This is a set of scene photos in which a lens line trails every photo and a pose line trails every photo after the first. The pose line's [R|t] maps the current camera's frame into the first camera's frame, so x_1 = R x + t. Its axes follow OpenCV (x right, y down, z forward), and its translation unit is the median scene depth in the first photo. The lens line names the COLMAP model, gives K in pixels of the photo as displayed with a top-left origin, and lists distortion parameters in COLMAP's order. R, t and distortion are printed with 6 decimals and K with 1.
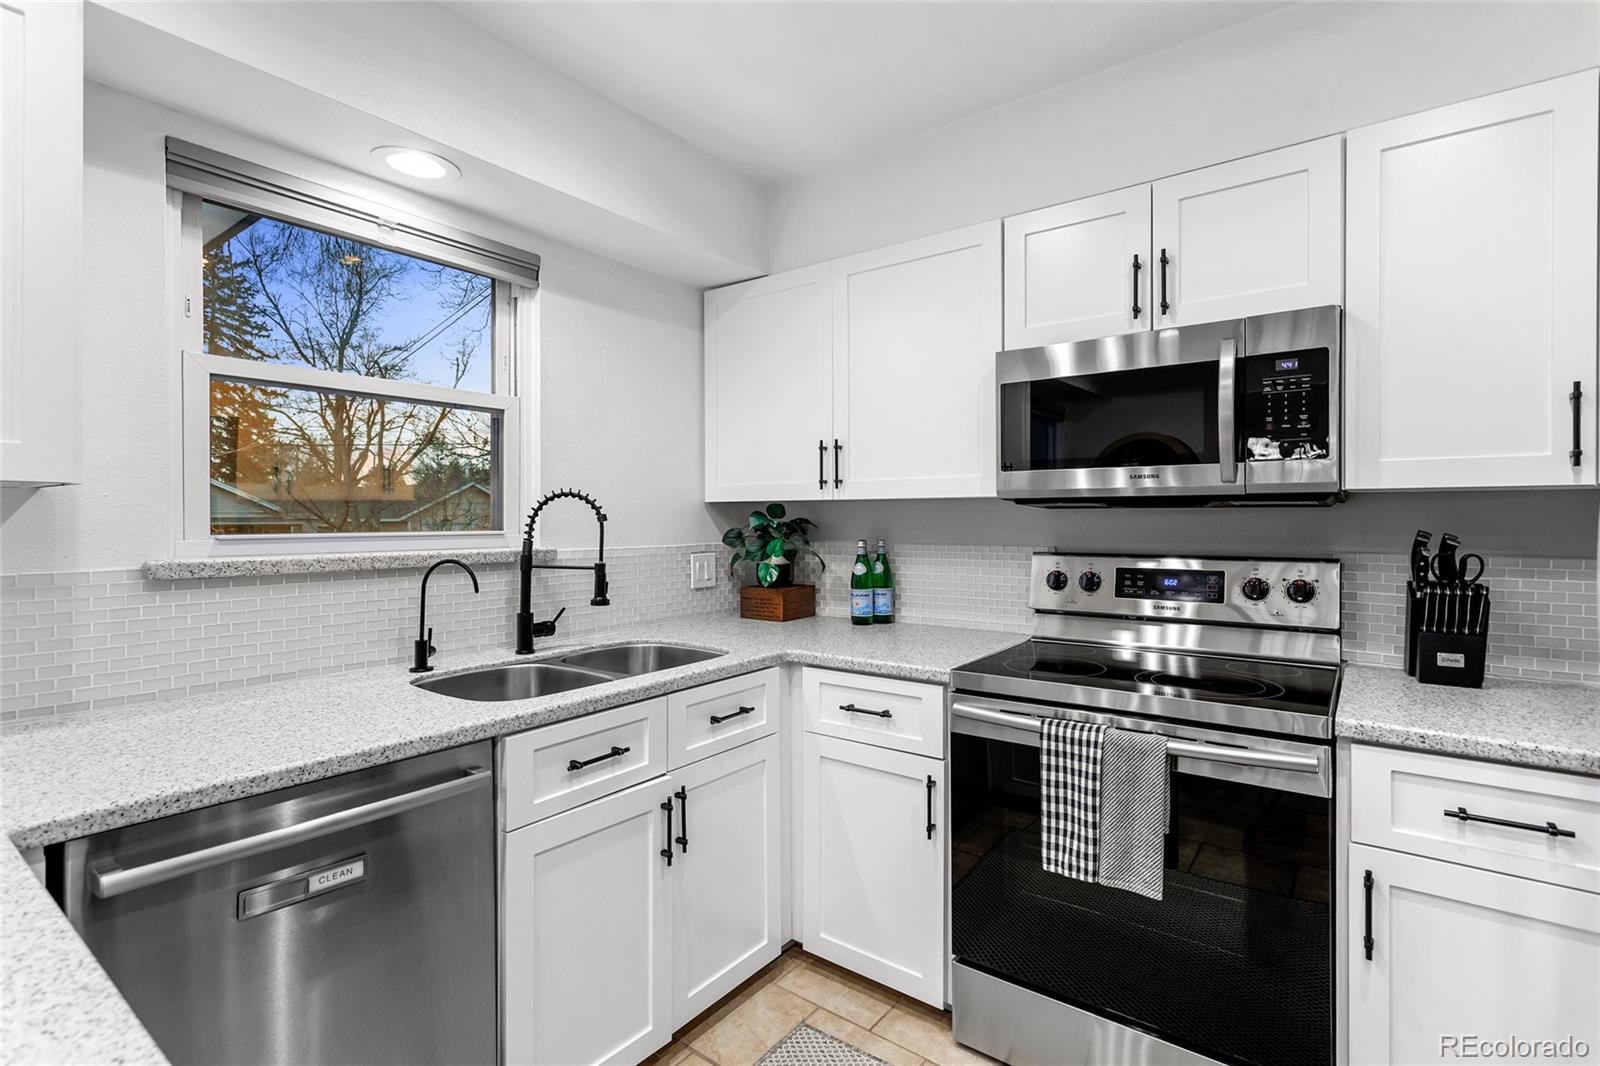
lens RADIAL K [[756.0, 0, 804.4], [0, 756.0, 524.8], [0, 0, 1]] dist [0.000590, 0.000582]
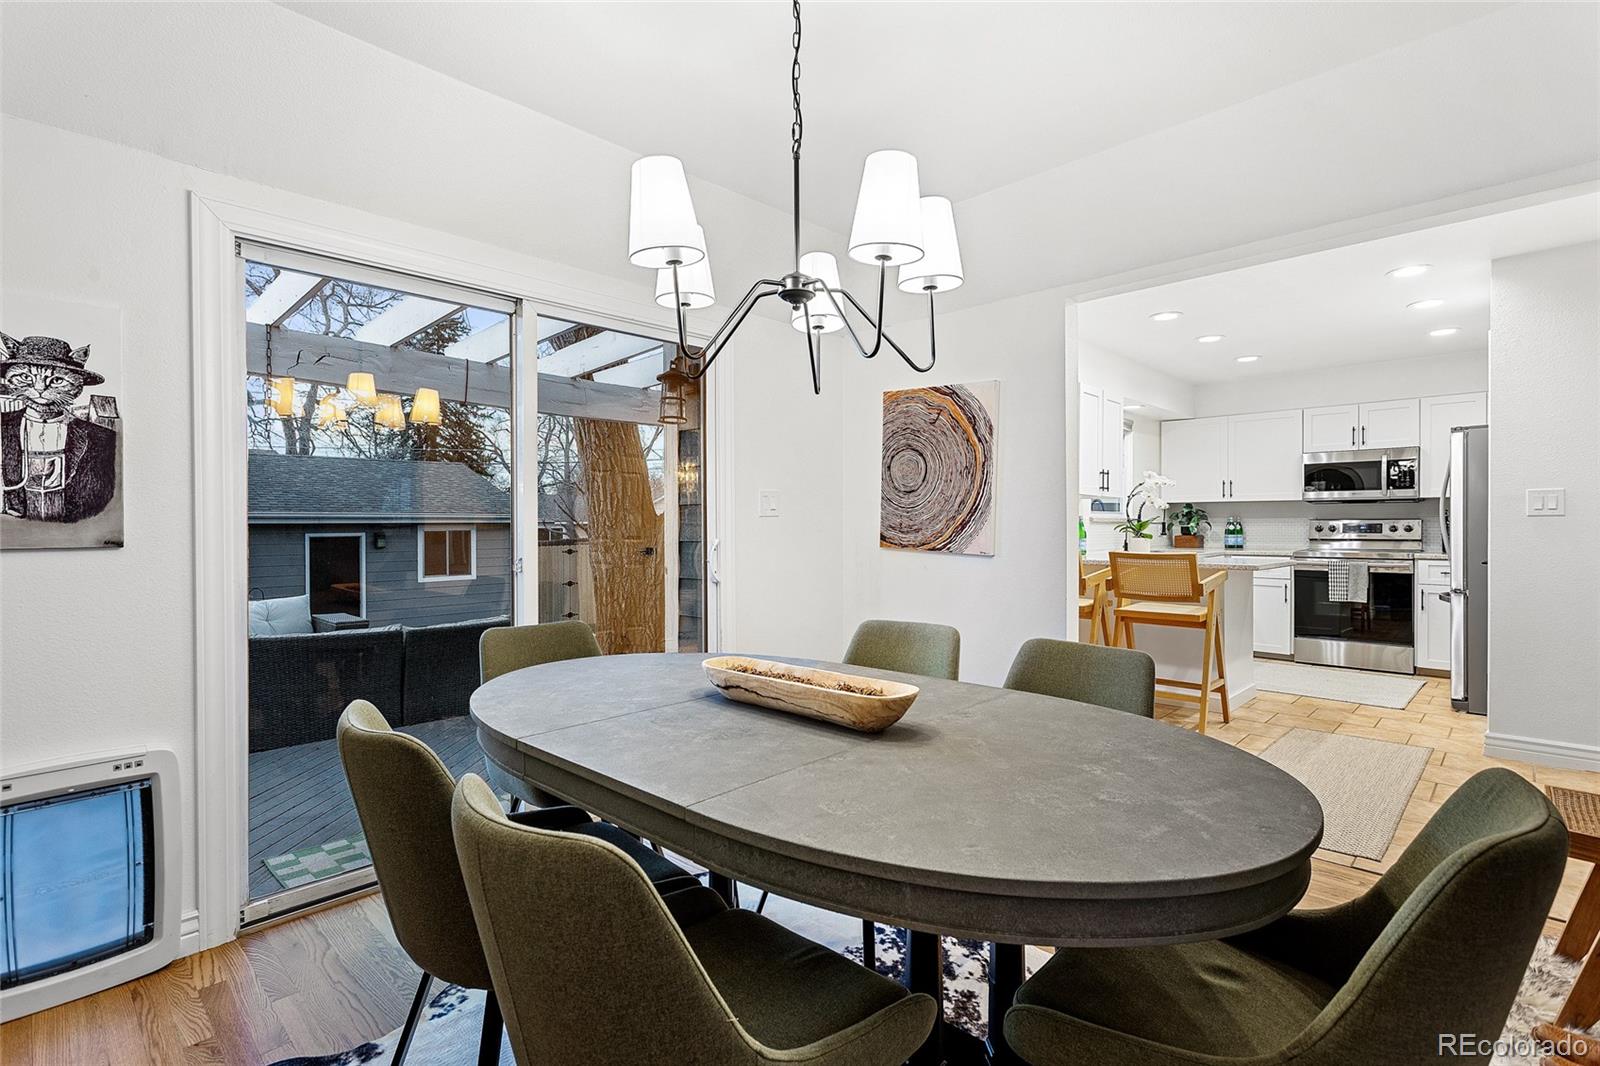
lens RADIAL K [[763.4, 0, 794.0], [0, 763.4, 528.4], [0, 0, 1]] dist [0.001206, 0.000289]
pose [[0.991347, 0.000893, -0.131262, -1.377642], [-0.001094, 0.999998, -0.001465, 0.084633], [0.131261, 0.001596, 0.991347, -2.342519]]
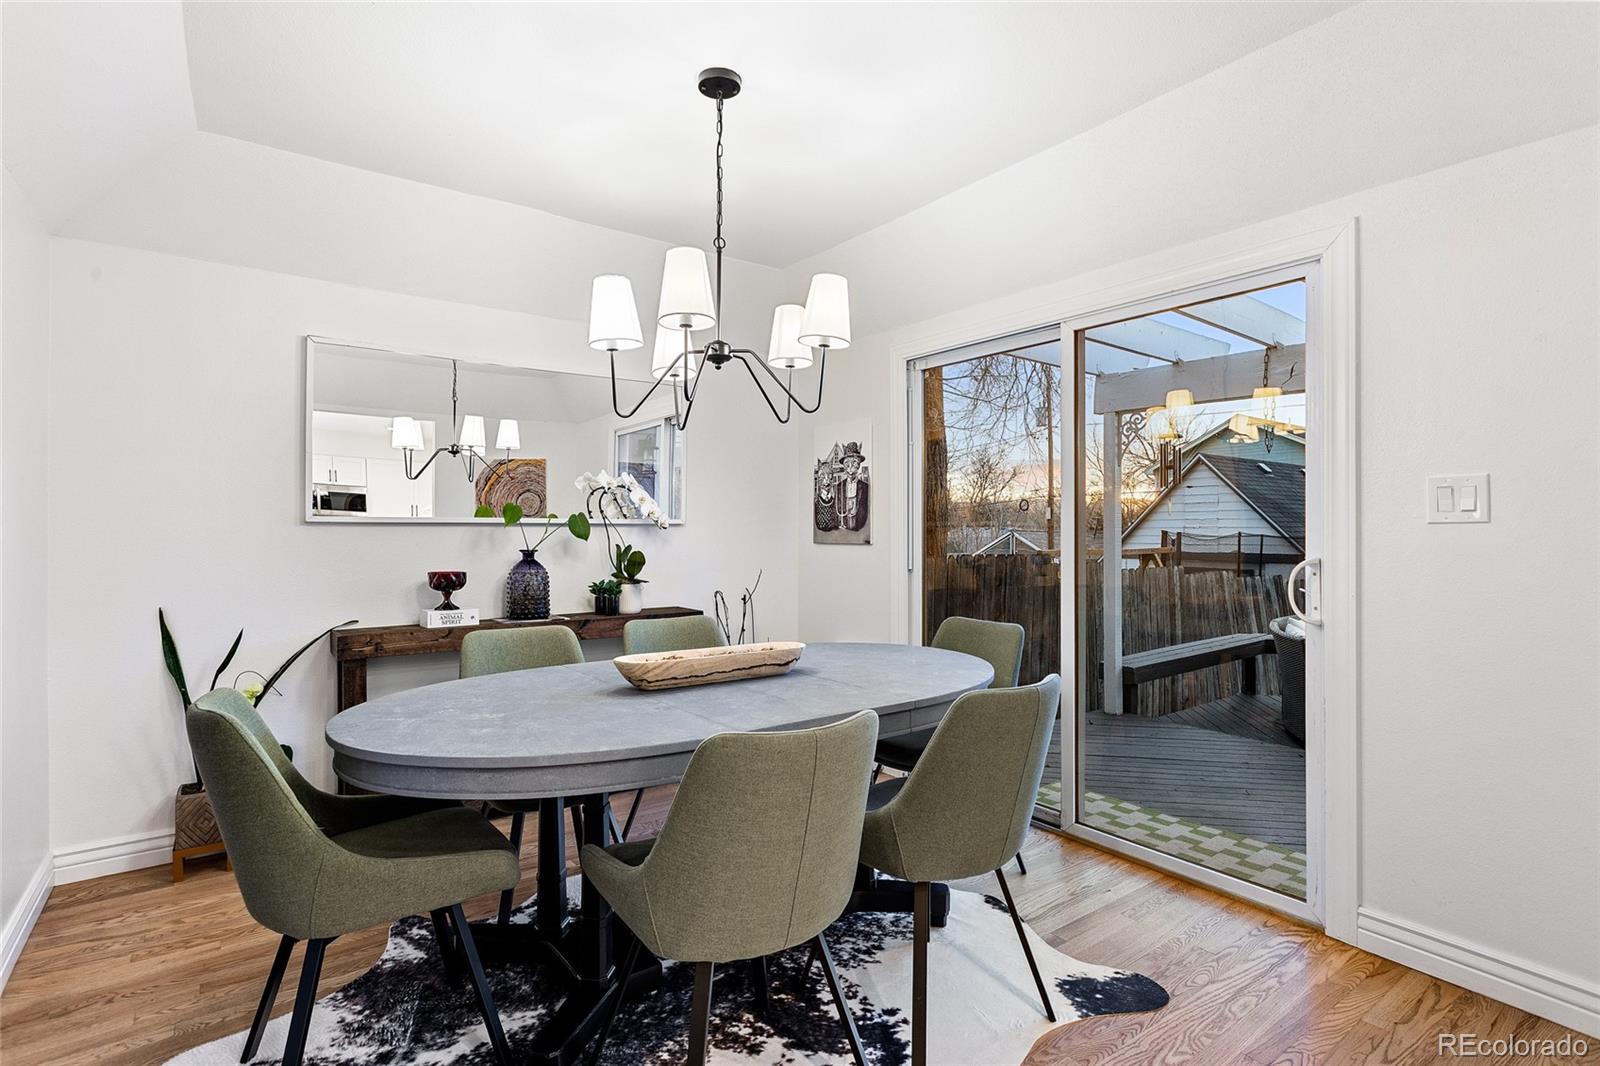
lens RADIAL K [[780.9, 0, 800.0], [0, 780.9, 533.0], [0, 0, 1]] dist [-0.029933, 0.000039]
pose [[-0.266828, 0.006951, -0.963719, -0.487465], [-0.007498, 0.999929, 0.009289, 0.065220], [0.963715, 0.009705, -0.266756, -1.176299]]
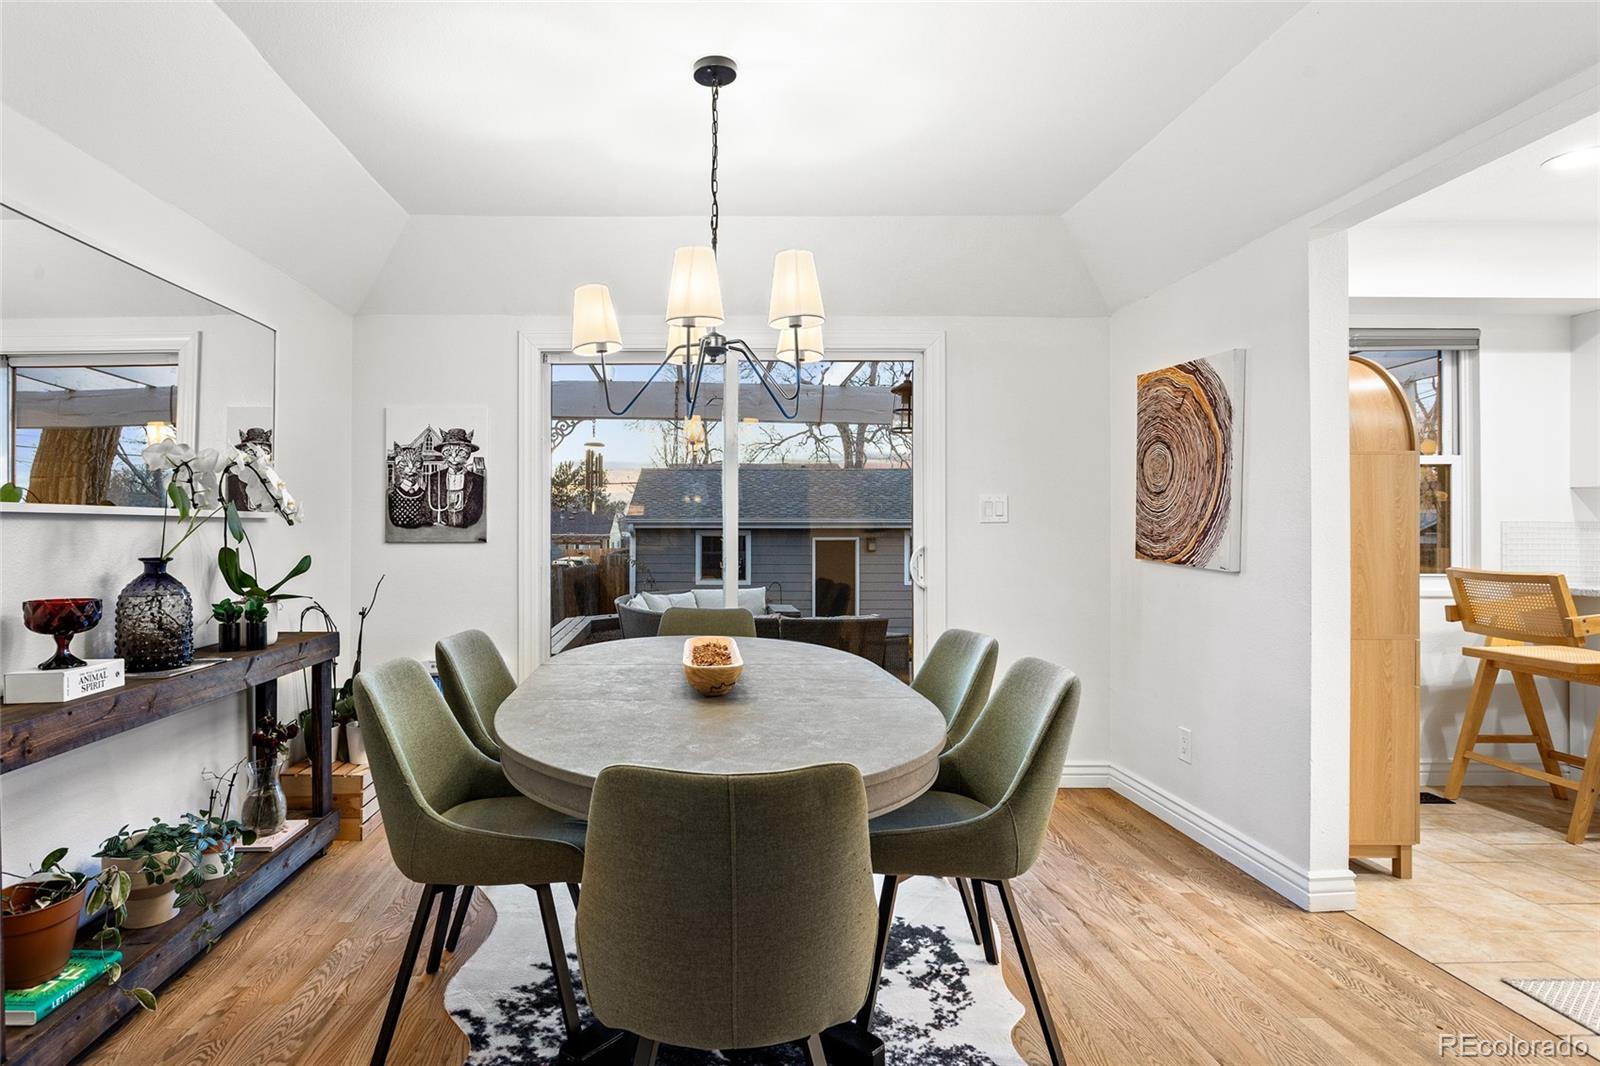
lens RADIAL K [[812.2, 0, 704.3], [0, 812.2, 522.3], [0, 0, 1]] dist [-0.001020, 0.000376]
pose [[0.600679, -0.002815, -0.799485, -0.622414], [-0.008926, 0.999908, -0.010228, 0.077945], [0.799441, 0.013280, 0.600598, -2.197610]]
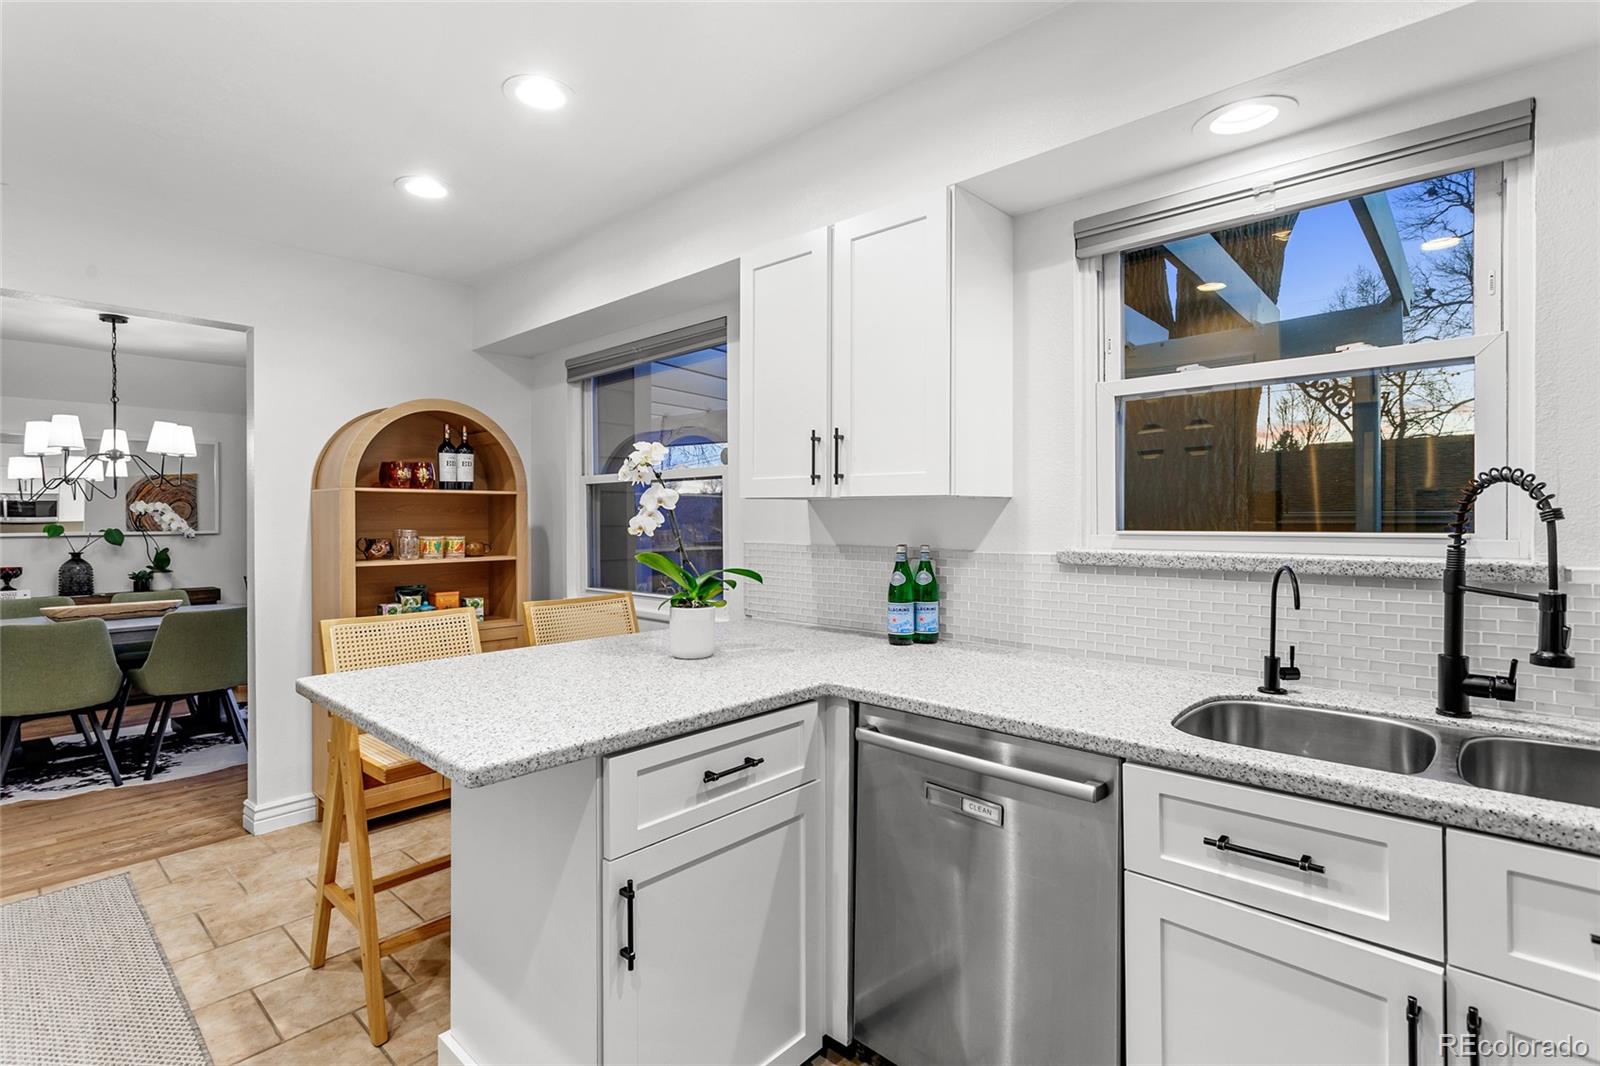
lens RADIAL K [[763.4, 0, 794.0], [0, 763.4, 528.4], [0, 0, 1]] dist [0.001206, 0.000289]
pose [[-0.107532, 0.016927, -0.994058, 0.376370], [-0.001732, 0.999850, 0.017213, -0.007801], [0.994200, 0.003572, -0.107486, 0.487831]]
